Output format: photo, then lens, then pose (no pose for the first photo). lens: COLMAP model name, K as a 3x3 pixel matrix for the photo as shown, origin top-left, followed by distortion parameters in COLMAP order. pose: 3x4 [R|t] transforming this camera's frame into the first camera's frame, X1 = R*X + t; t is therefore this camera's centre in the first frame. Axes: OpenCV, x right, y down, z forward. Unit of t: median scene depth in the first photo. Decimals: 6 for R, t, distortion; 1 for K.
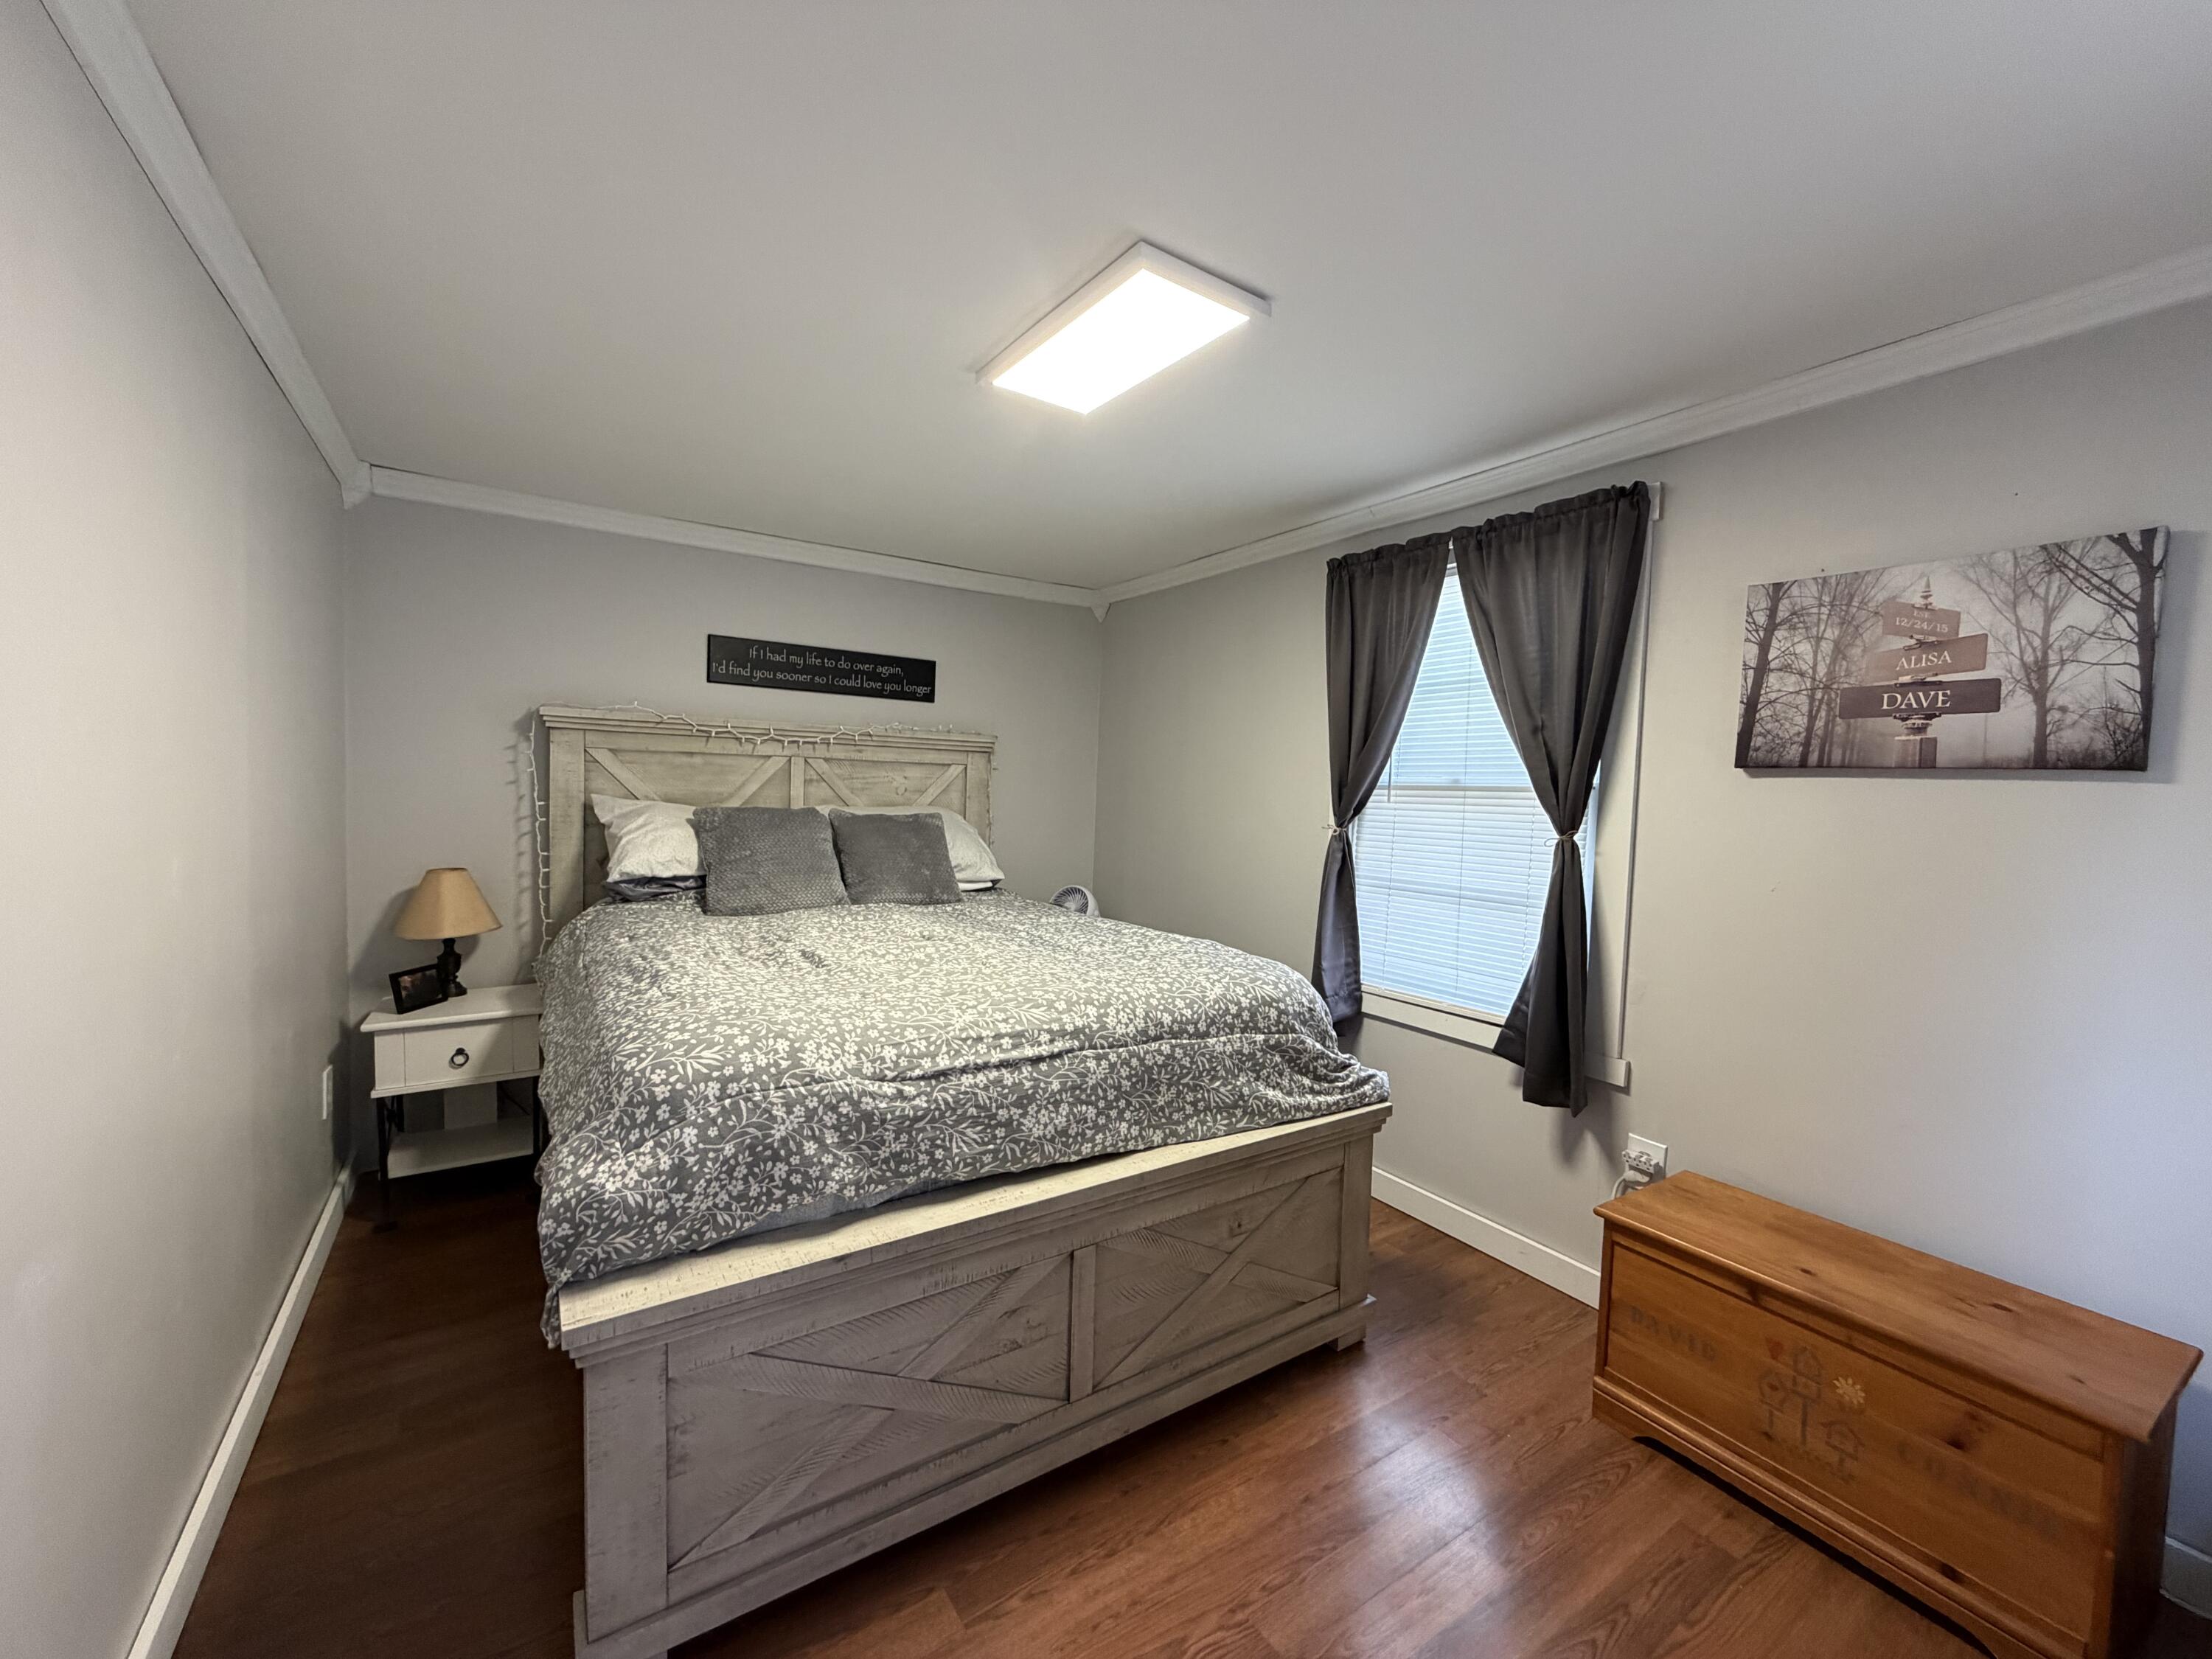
lens RADIAL K [[877.6, 0, 1106.0], [0, 877.6, 829.5], [0, 0, 1]] dist [-0.000570, -0.000282]
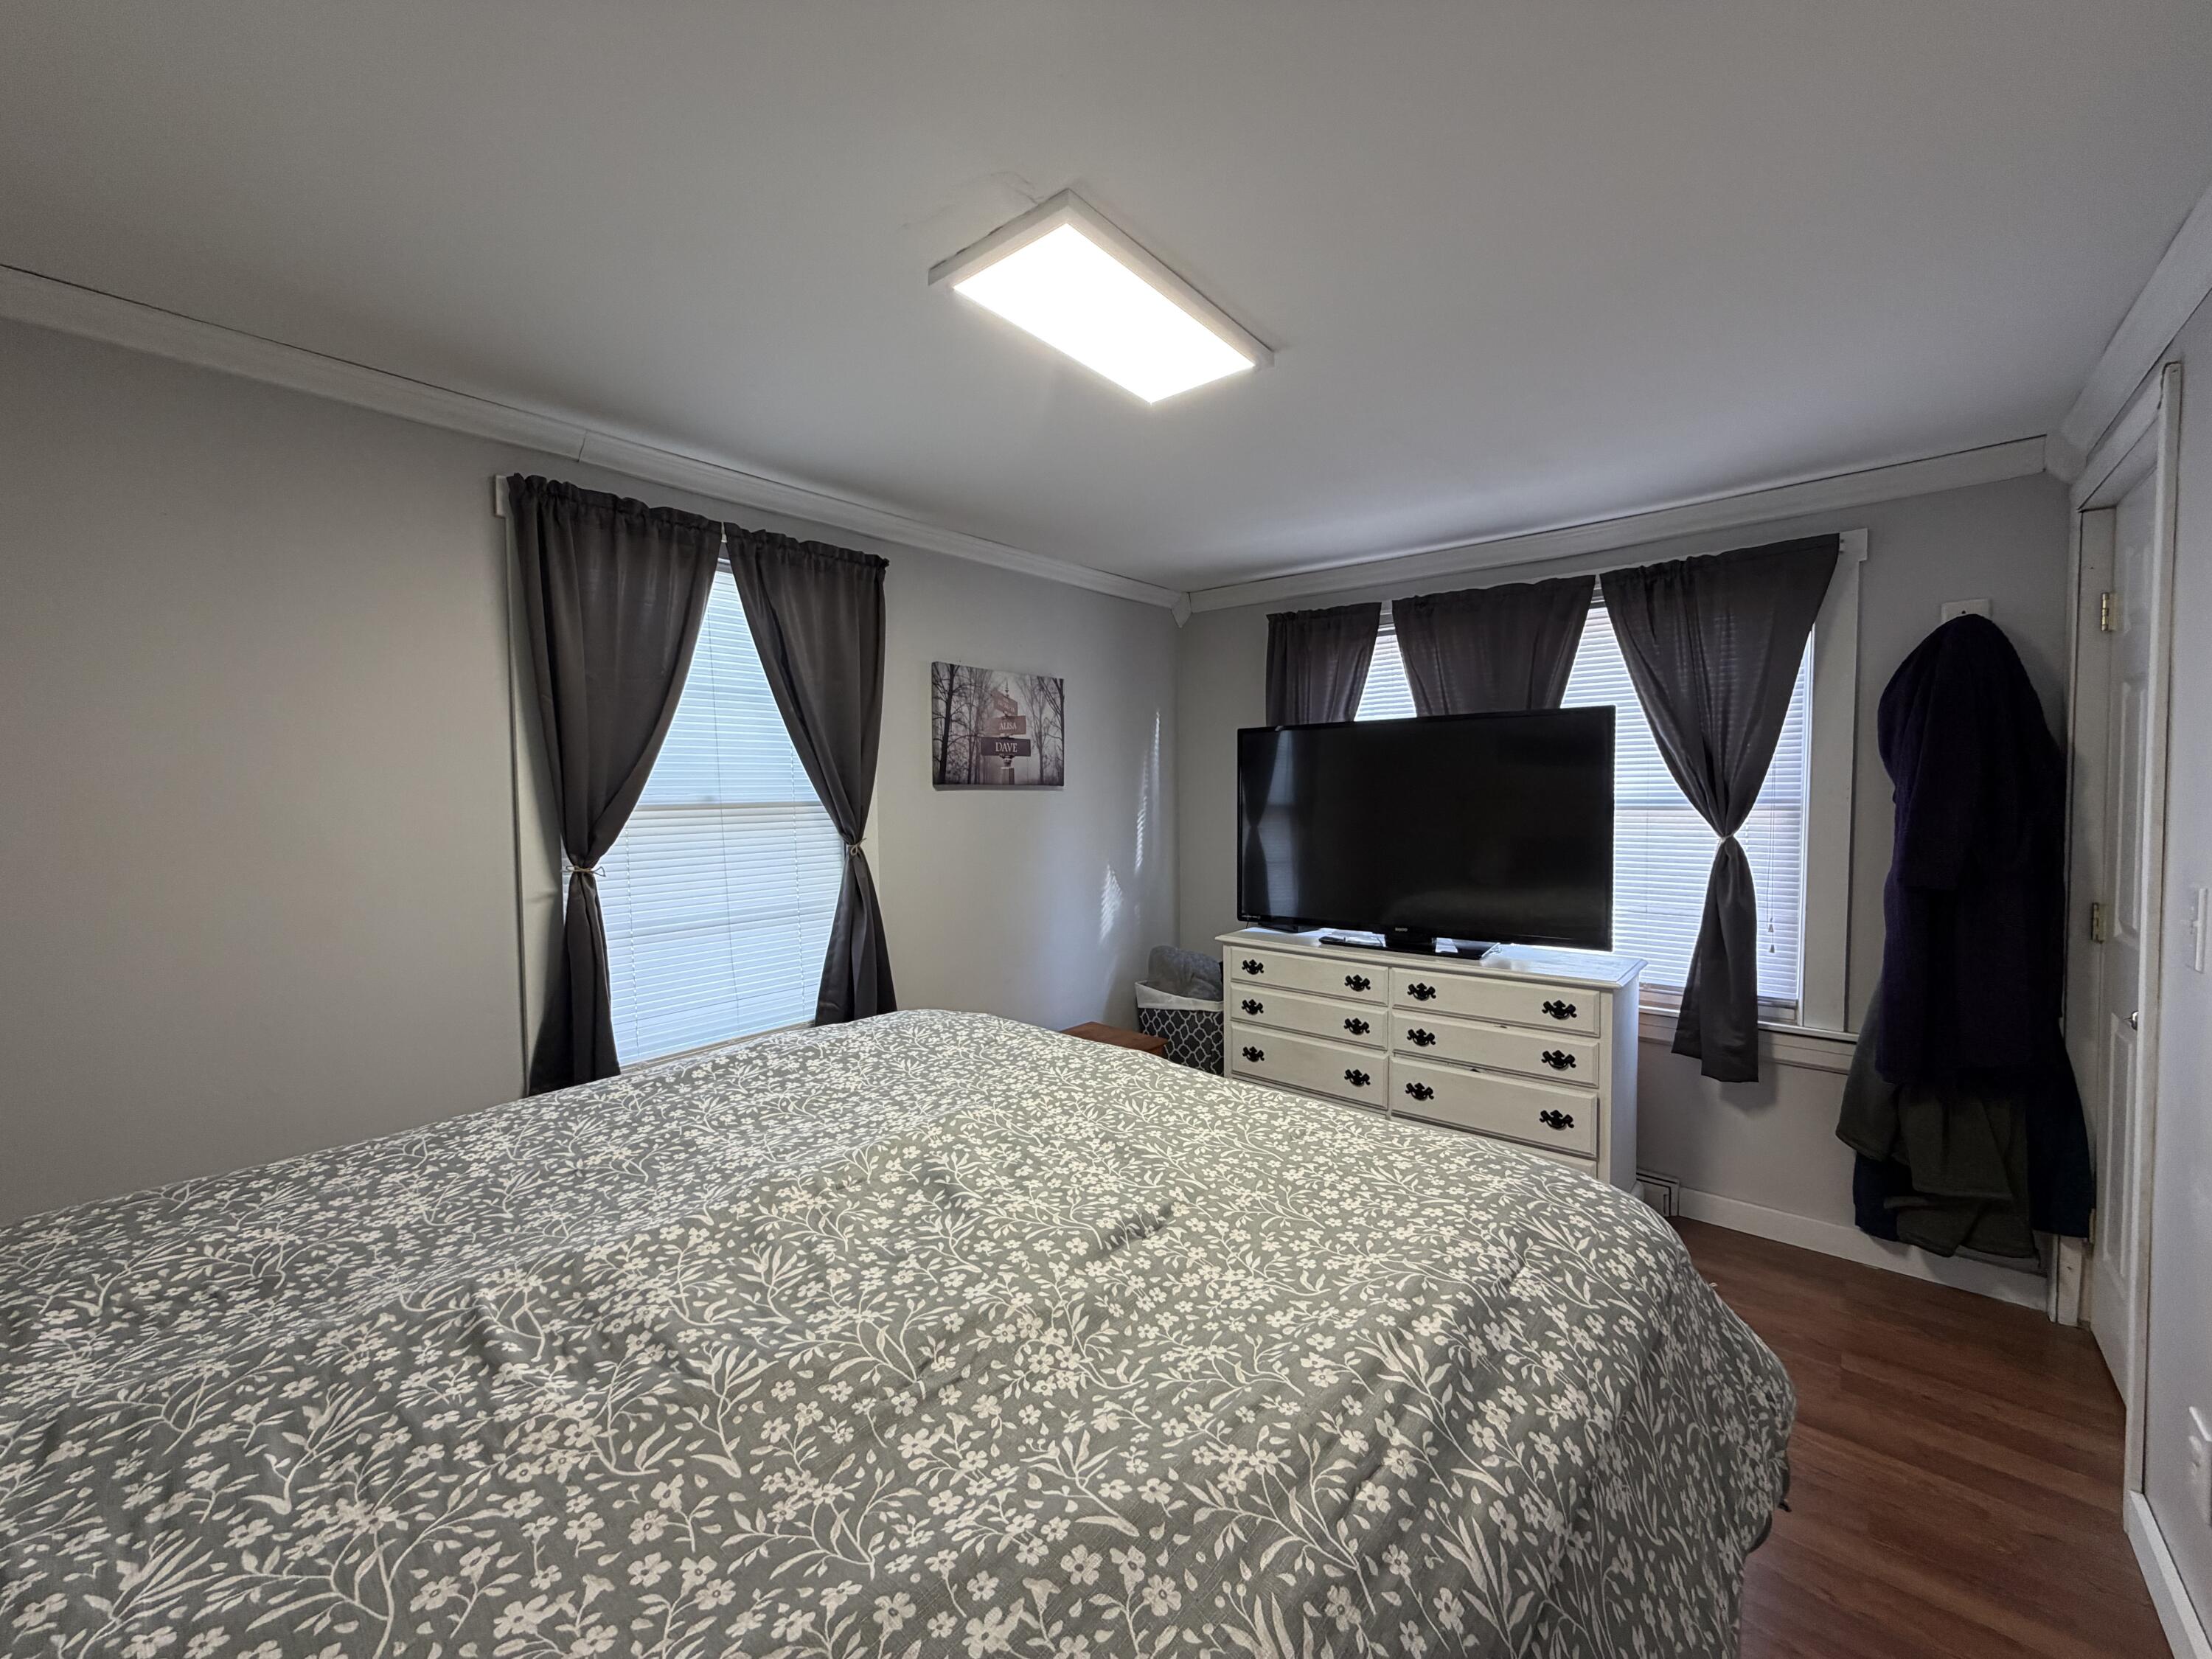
lens RADIAL K [[877.6, 0, 1106.0], [0, 877.6, 829.5], [0, 0, 1]] dist [-0.000570, -0.000282]
pose [[-0.281349, -0.051389, 0.958228, -0.792724], [0.063310, 0.995395, 0.071971, -0.085896], [-0.957515, 0.080915, -0.276800, 1.183636]]
